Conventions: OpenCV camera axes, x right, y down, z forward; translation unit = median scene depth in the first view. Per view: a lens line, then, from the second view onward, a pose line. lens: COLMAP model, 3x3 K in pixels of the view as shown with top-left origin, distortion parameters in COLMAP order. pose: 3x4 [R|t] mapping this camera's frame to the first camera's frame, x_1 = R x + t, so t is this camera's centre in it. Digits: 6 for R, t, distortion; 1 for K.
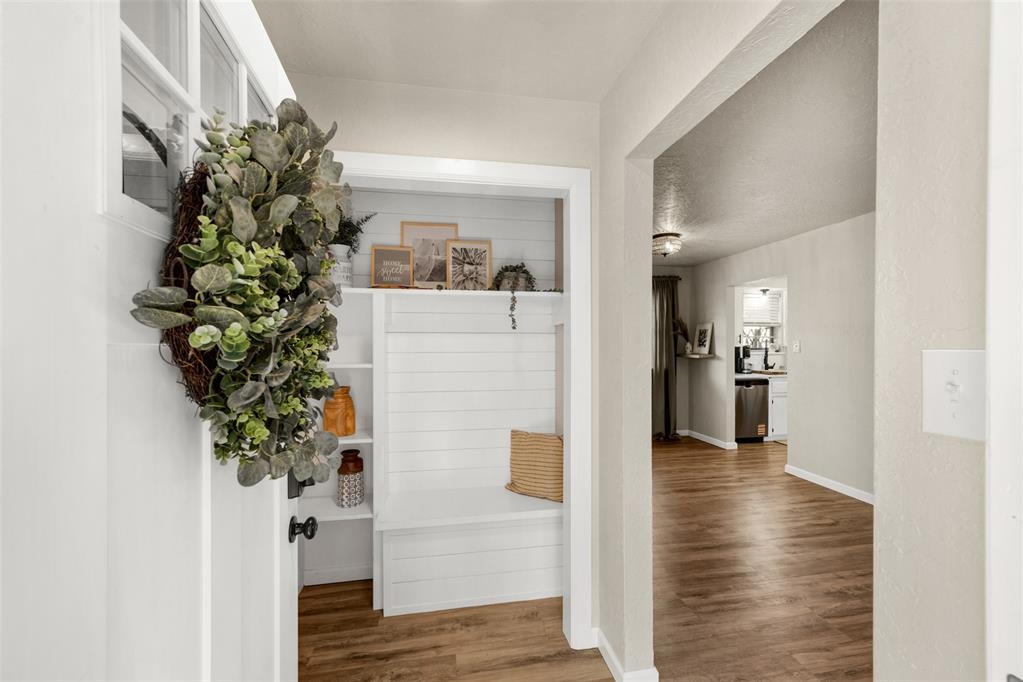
lens RADIAL K [[419.2, 0, 514.2], [0, 419.2, 347.5], [0, 0, 1]] dist [0.002096, -0.000041]
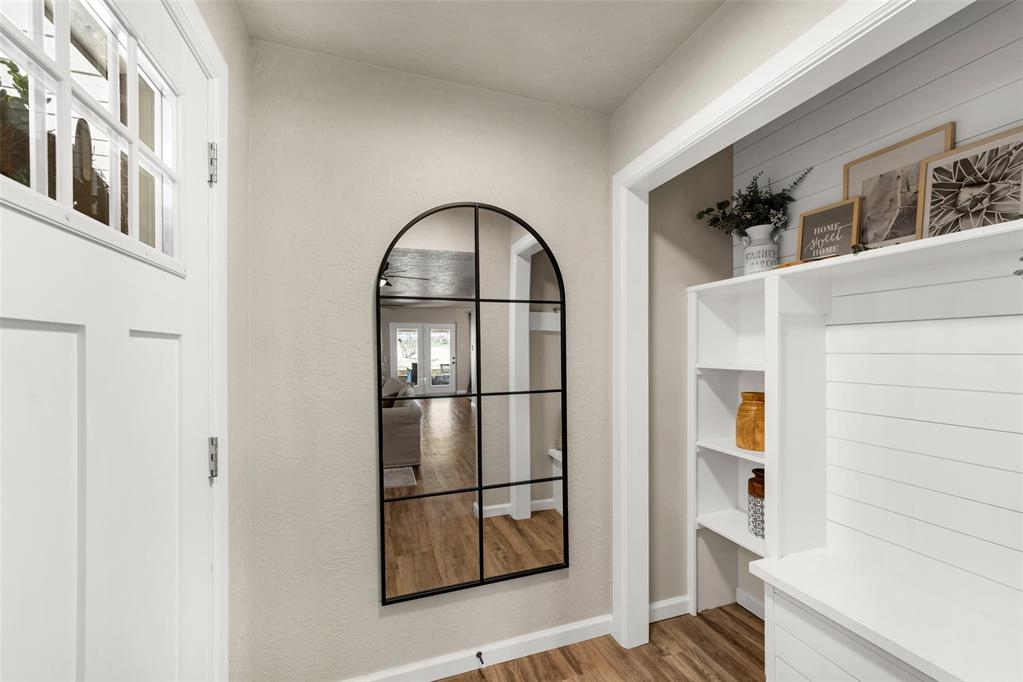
lens RADIAL K [[419.2, 0, 514.2], [0, 419.2, 347.5], [0, 0, 1]] dist [0.002096, -0.000041]
pose [[0.131300, -0.006608, -0.991321, 0.343378], [-0.000115, 0.999978, -0.006680, 0.007511], [0.991343, 0.000991, 0.131297, 0.365629]]
